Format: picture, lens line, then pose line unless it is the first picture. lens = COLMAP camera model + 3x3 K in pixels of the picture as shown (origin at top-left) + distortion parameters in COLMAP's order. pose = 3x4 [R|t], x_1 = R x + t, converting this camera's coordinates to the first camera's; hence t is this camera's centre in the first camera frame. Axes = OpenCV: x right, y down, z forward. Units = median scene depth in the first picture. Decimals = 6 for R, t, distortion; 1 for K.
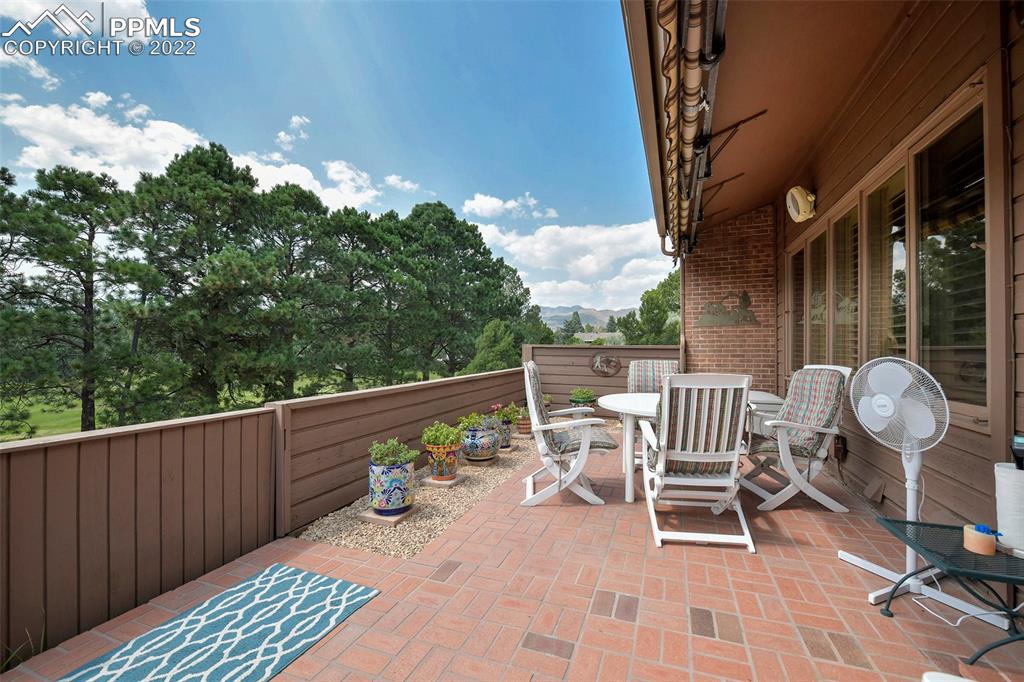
lens RADIAL K [[413.6, 0, 510.0], [0, 413.6, 346.2], [0, 0, 1]] dist [-0.007234, -0.000182]
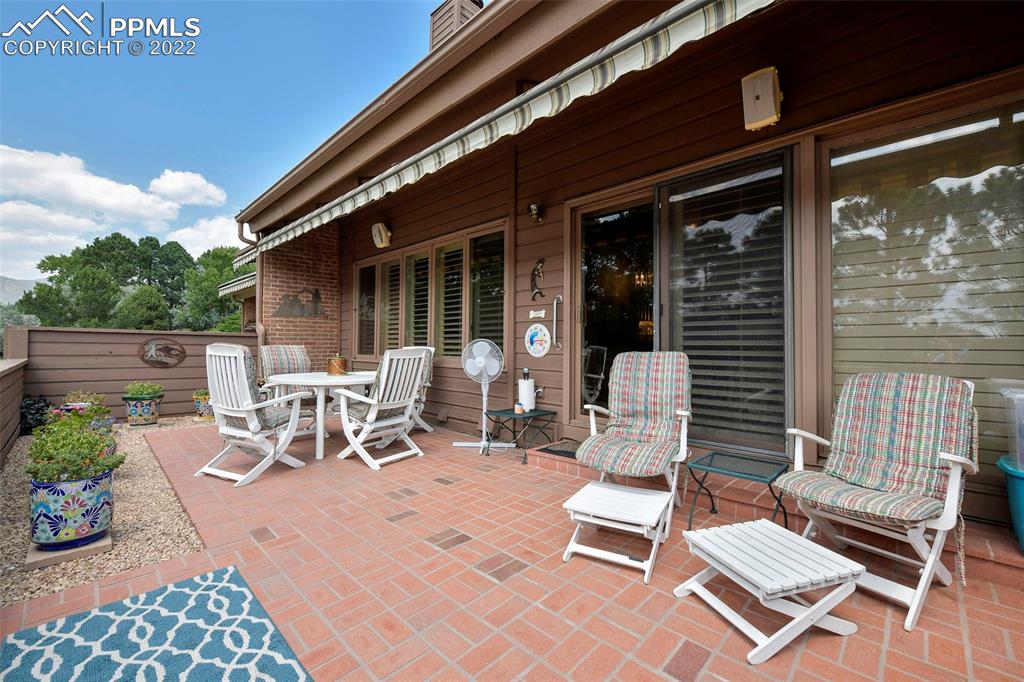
lens RADIAL K [[437.0, 0, 513.9], [0, 437.0, 341.2], [0, 0, 1]] dist [0.000092, -0.000178]
pose [[0.389639, 0.011433, 0.920897, -0.838370], [-0.015122, 0.999868, -0.006016, 0.037578], [-0.920844, -0.011582, 0.389760, -0.027058]]
